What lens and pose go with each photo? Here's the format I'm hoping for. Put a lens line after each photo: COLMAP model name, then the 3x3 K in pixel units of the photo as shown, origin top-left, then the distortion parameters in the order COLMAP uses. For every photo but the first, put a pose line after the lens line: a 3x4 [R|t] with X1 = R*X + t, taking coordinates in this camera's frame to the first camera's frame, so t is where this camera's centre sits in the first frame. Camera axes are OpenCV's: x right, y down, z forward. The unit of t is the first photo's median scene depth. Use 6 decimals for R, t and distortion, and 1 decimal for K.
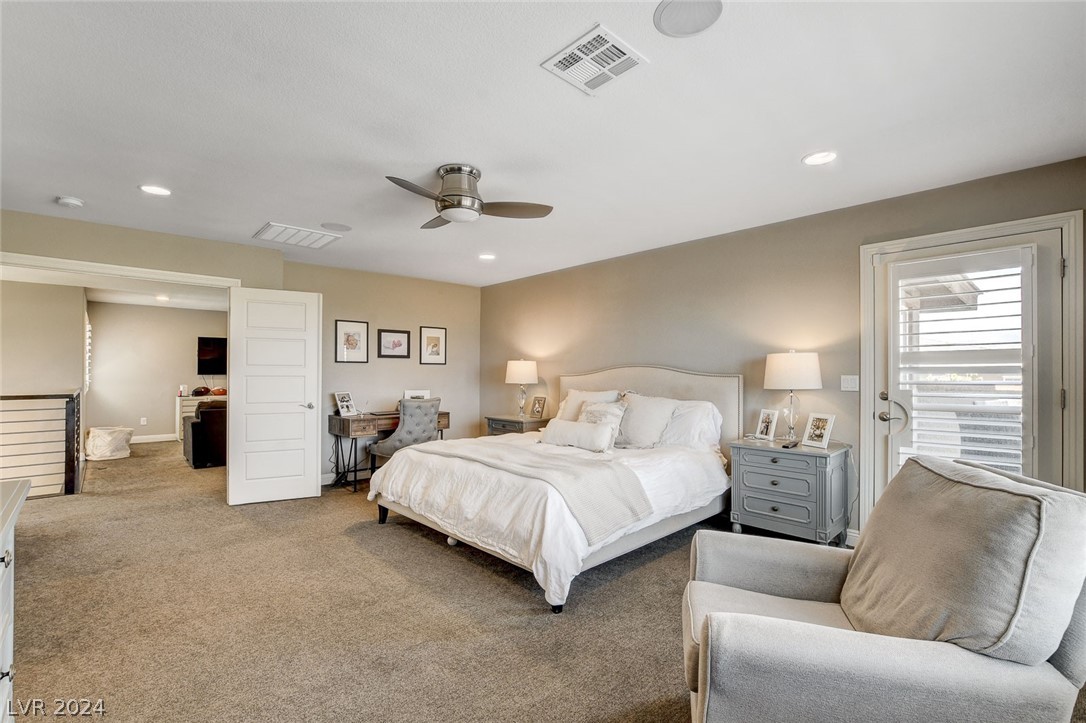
lens RADIAL K [[489.4, 0, 540.4], [0, 489.4, 376.9], [0, 0, 1]] dist [-0.015664, -0.000003]
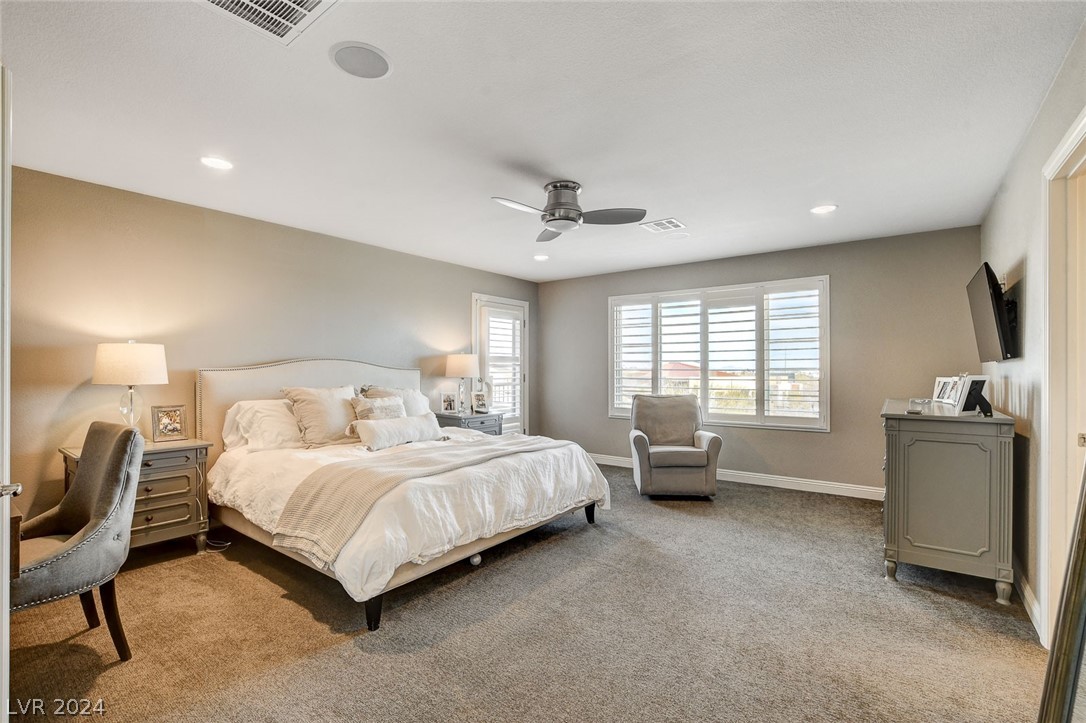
lens RADIAL K [[489.4, 0, 540.4], [0, 489.4, 376.9], [0, 0, 1]] dist [-0.015664, -0.000003]
pose [[-0.173133, -0.018485, 0.984725, -0.768806], [0.006338, 0.999782, 0.019882, -0.004332], [-0.984878, 0.009683, -0.172978, 0.757837]]
